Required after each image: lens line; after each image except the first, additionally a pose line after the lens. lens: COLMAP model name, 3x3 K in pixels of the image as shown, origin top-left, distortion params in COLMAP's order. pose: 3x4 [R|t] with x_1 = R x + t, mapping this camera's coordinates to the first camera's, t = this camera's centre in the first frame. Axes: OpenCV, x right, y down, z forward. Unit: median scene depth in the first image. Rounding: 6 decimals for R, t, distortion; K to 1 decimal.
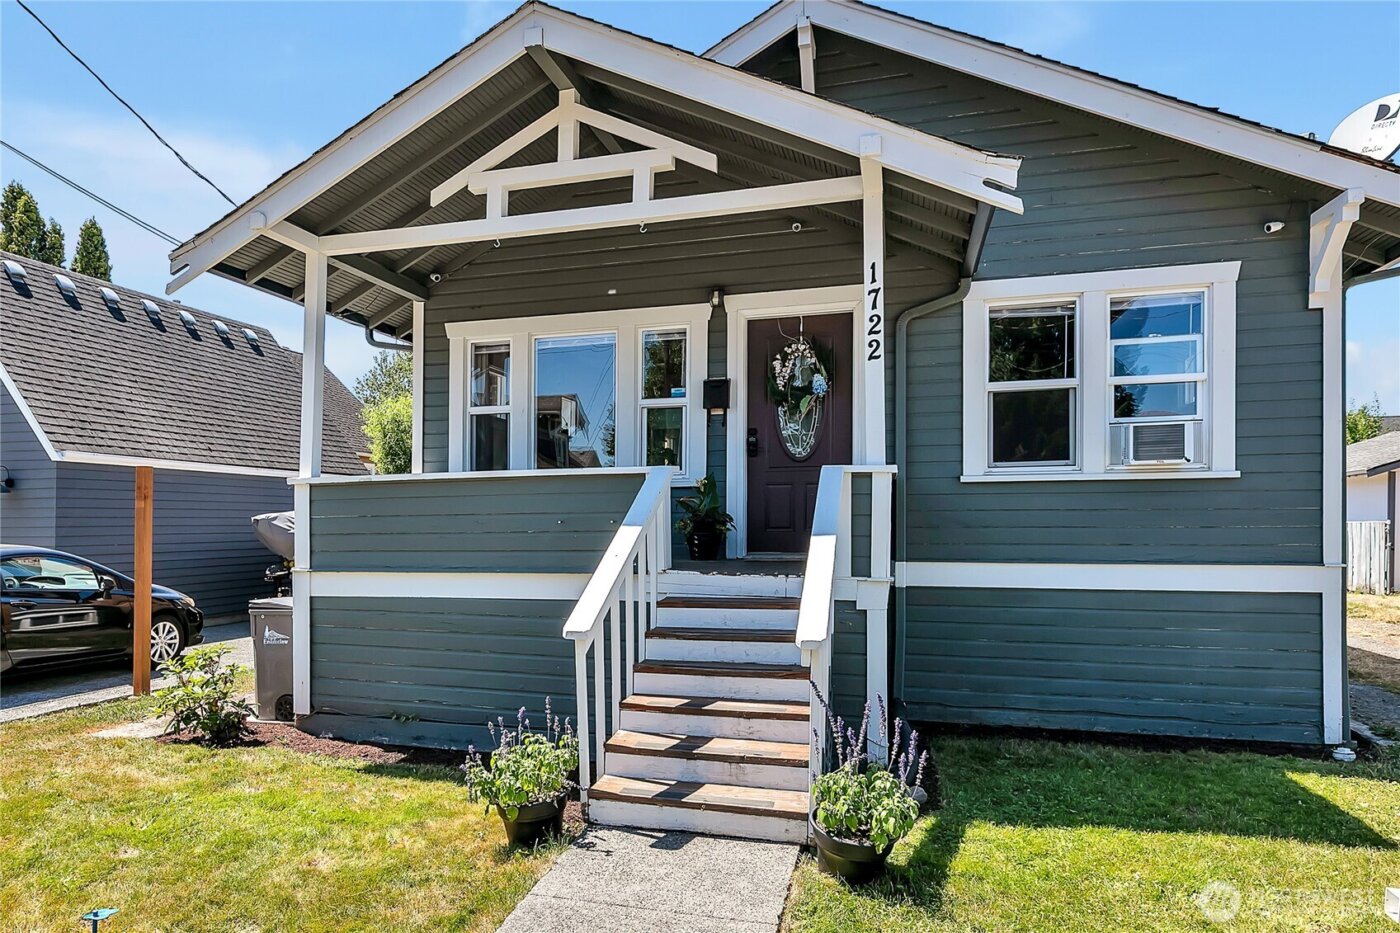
lens RADIAL K [[716.7, 0, 700.0], [0, 716.7, 466.5], [0, 0, 1]] dist [0.013056, -0.000043]
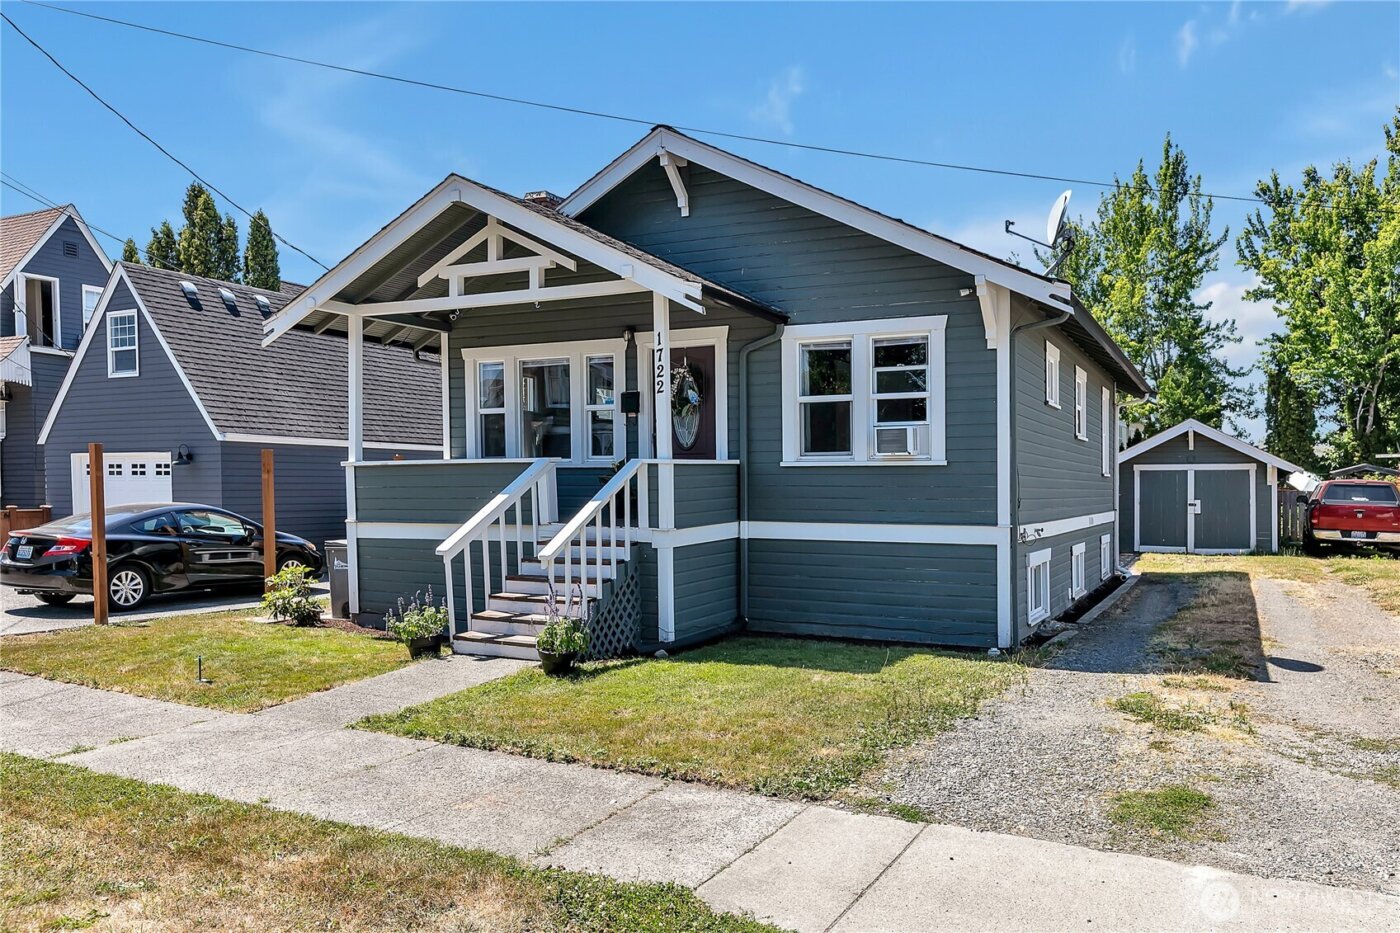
lens RADIAL K [[658.3, 0, 700.0], [0, 658.3, 466.5], [0, 0, 1]] dist [0.022008, 0.000104]
pose [[0.993503, 0.004497, -0.113721, 0.348559], [0.000283, 0.999118, 0.041984, -0.032504], [0.113810, -0.041743, 0.992625, -0.320165]]
